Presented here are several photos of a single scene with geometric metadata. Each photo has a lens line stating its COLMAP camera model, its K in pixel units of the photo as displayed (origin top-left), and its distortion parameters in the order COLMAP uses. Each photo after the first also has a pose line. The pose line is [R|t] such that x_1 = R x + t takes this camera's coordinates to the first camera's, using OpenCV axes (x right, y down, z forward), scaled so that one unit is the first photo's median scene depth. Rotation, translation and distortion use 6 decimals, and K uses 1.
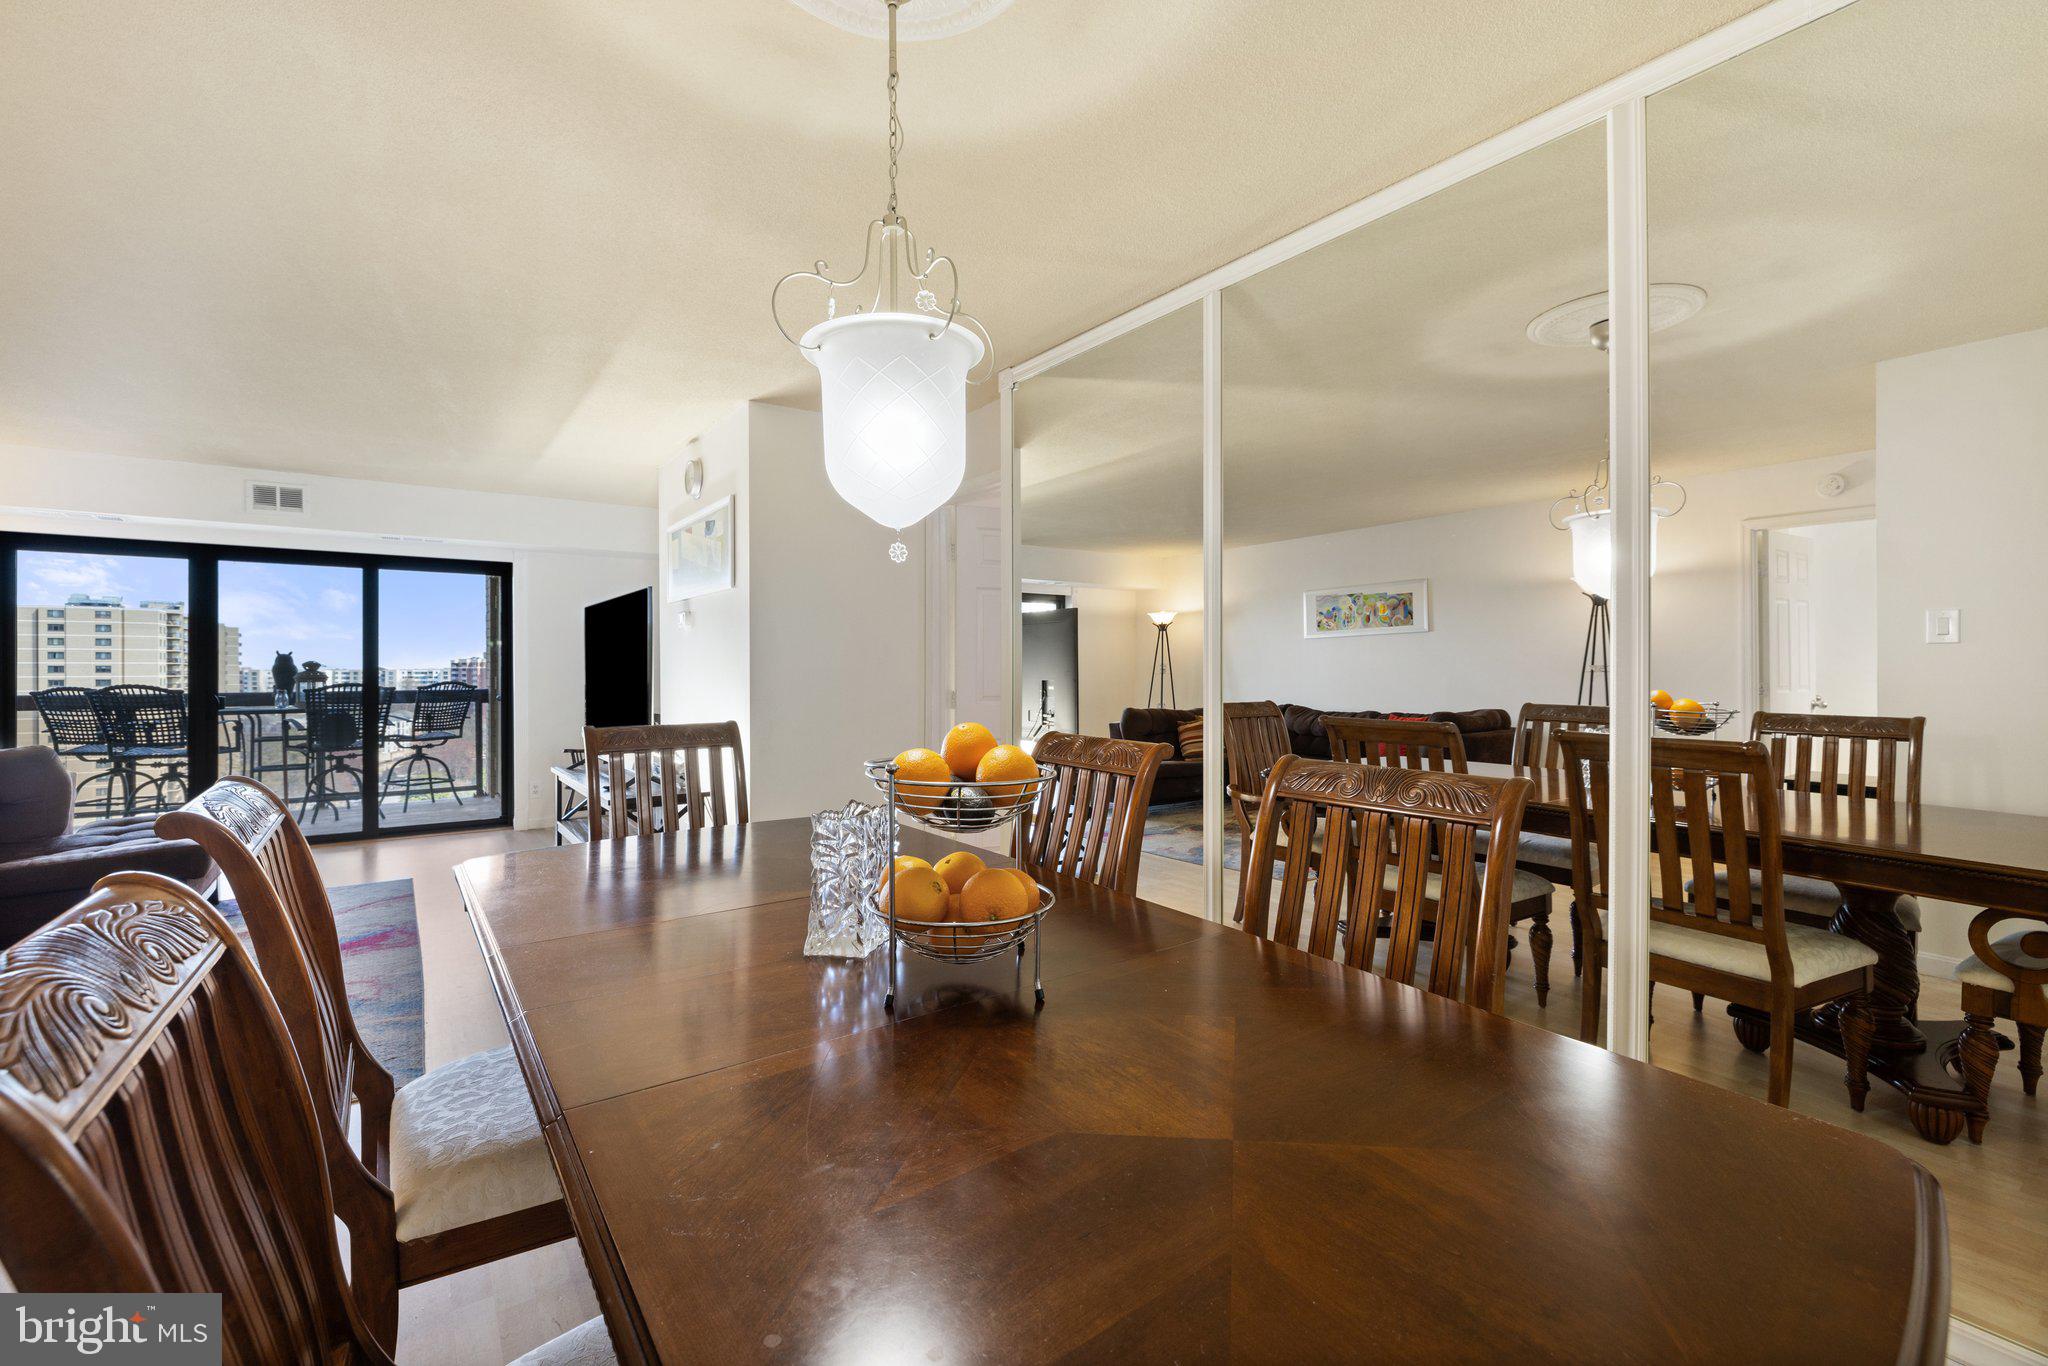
lens RADIAL K [[863.6, 0, 1006.9], [0, 863.6, 660.7], [0, 0, 1]] dist [-0.000149, -0.001319]
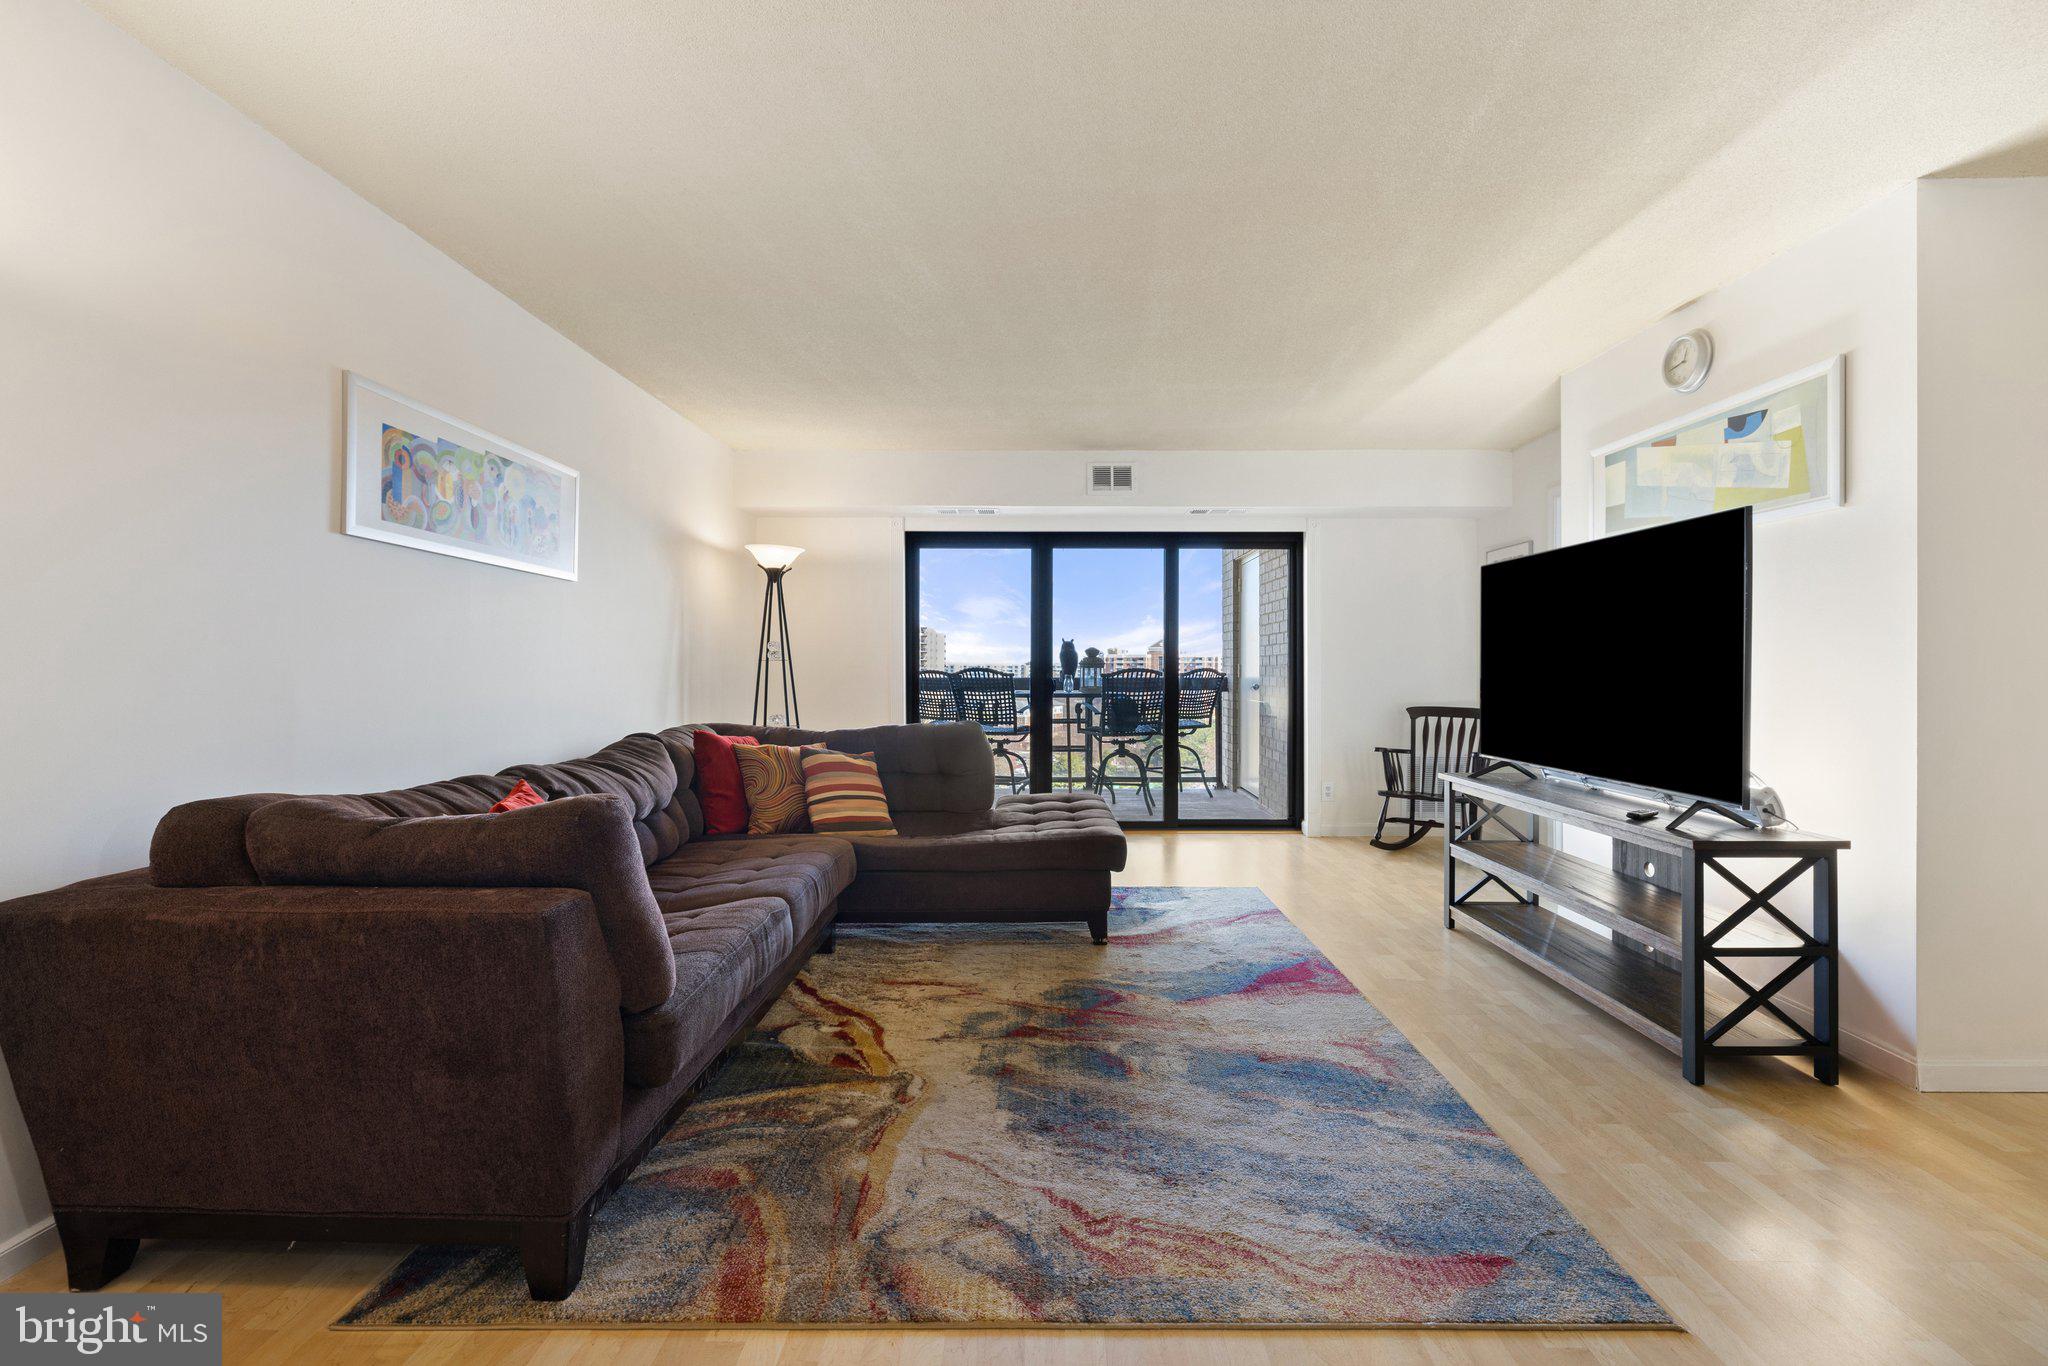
lens RADIAL K [[901.6, 0, 1048.2], [0, 901.6, 661.1], [0, 0, 1]] dist [0.007088, -0.002594]
pose [[0.820466, 0.001479, -0.571694, -0.241387], [0.002059, 0.999983, 0.005543, 0.011286], [0.571692, -0.005725, 0.820448, 0.087339]]
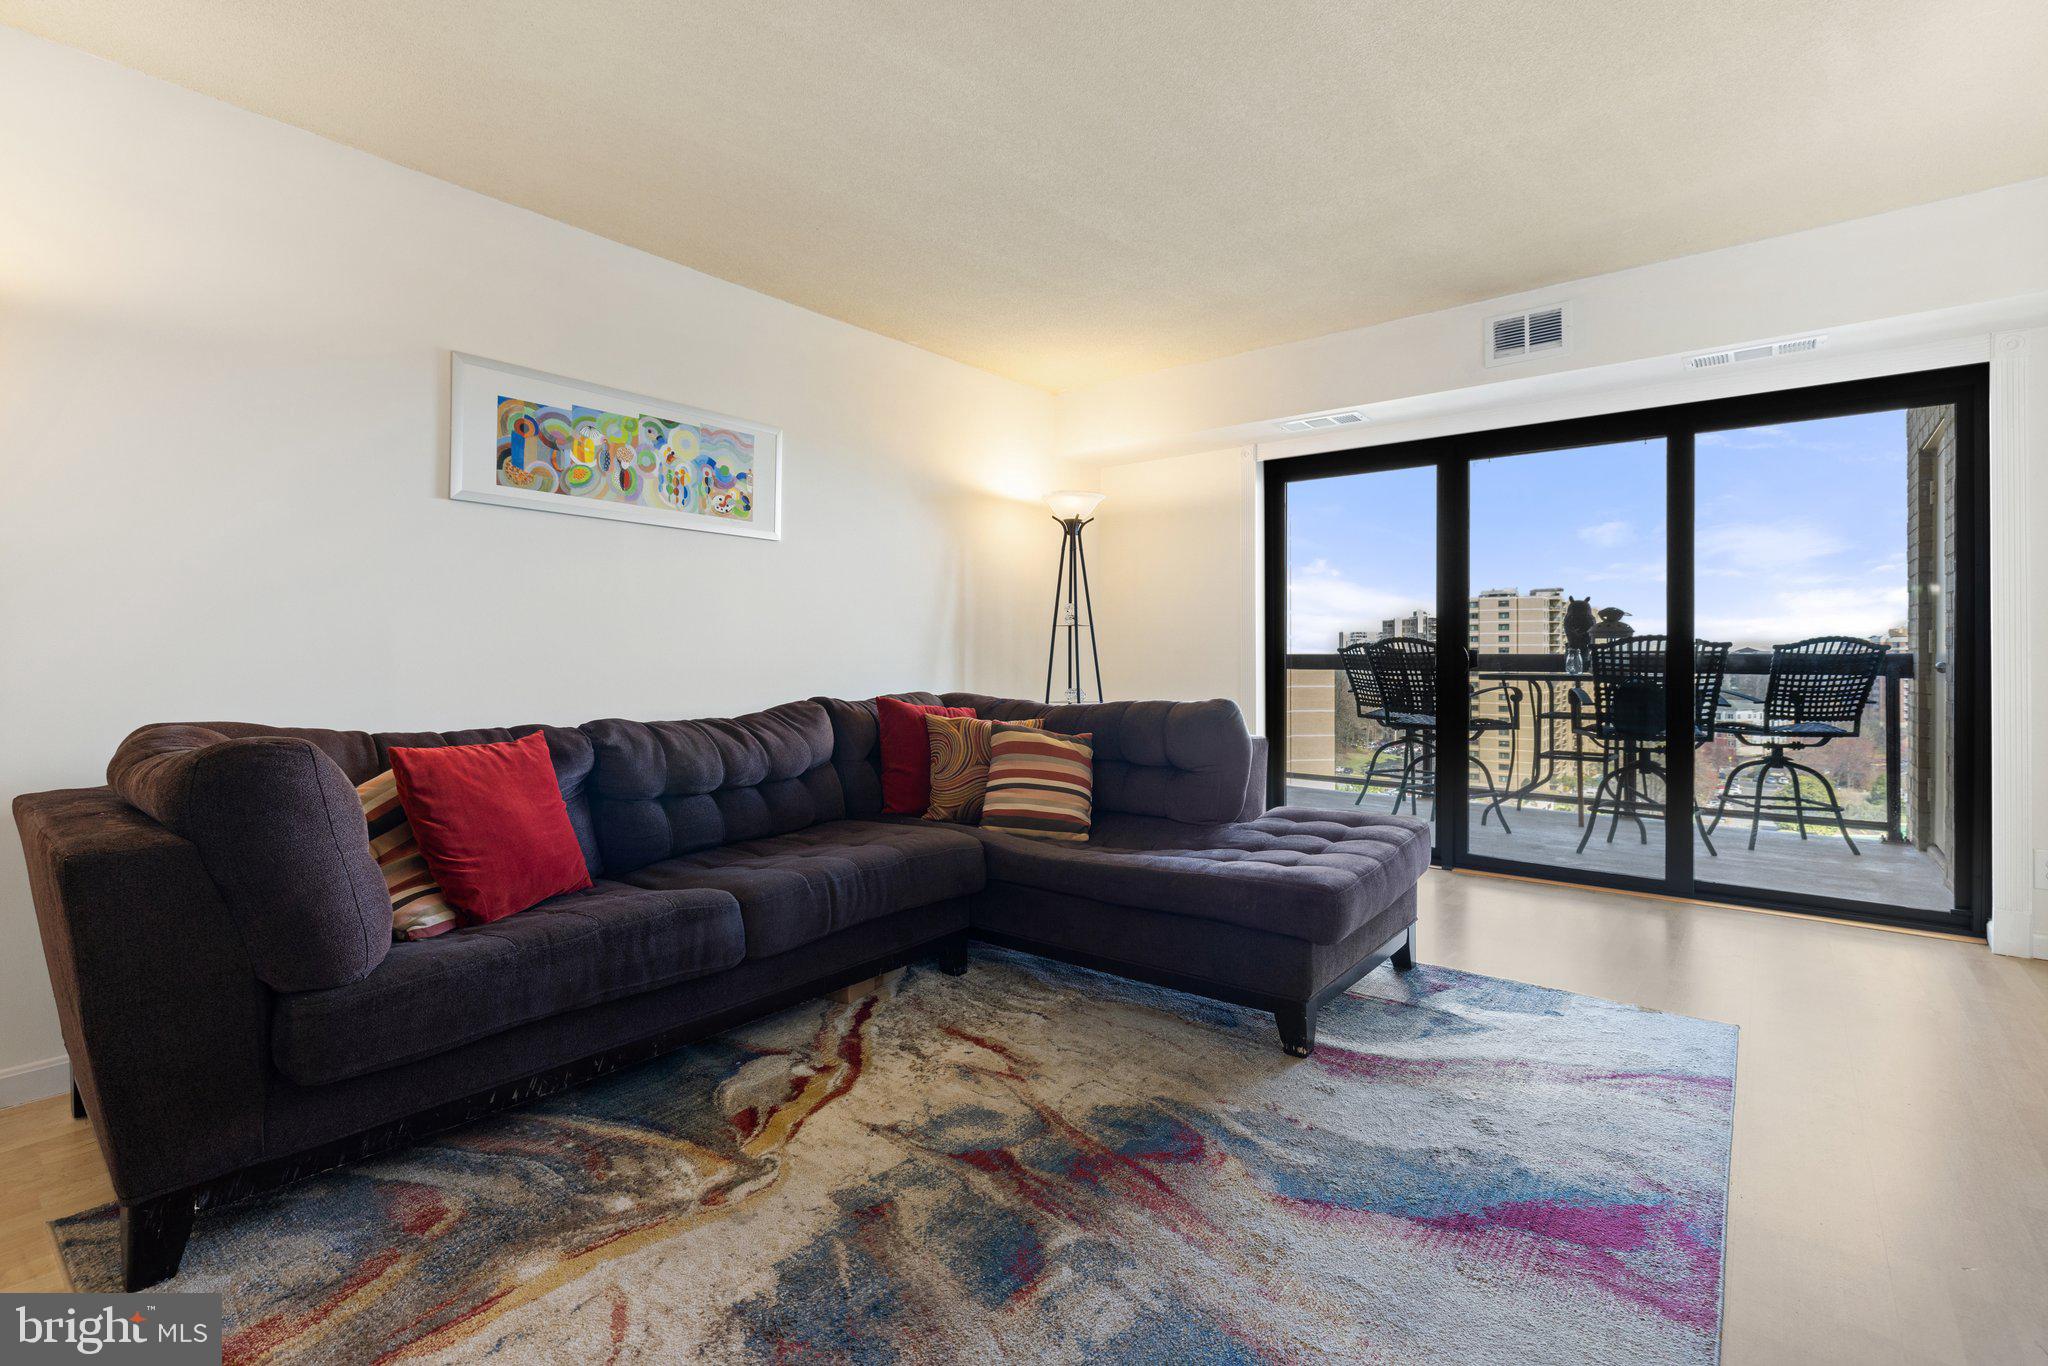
lens RADIAL K [[933.7, 0, 1006.6], [0, 933.7, 658.7], [0, 0, 1]] dist [-0.010740, 0.005765]
pose [[0.264182, 0.007499, -0.964444, -0.218054], [0.009547, 0.999900, 0.010390, 0.029907], [0.964426, -0.011952, 0.264084, 0.342496]]
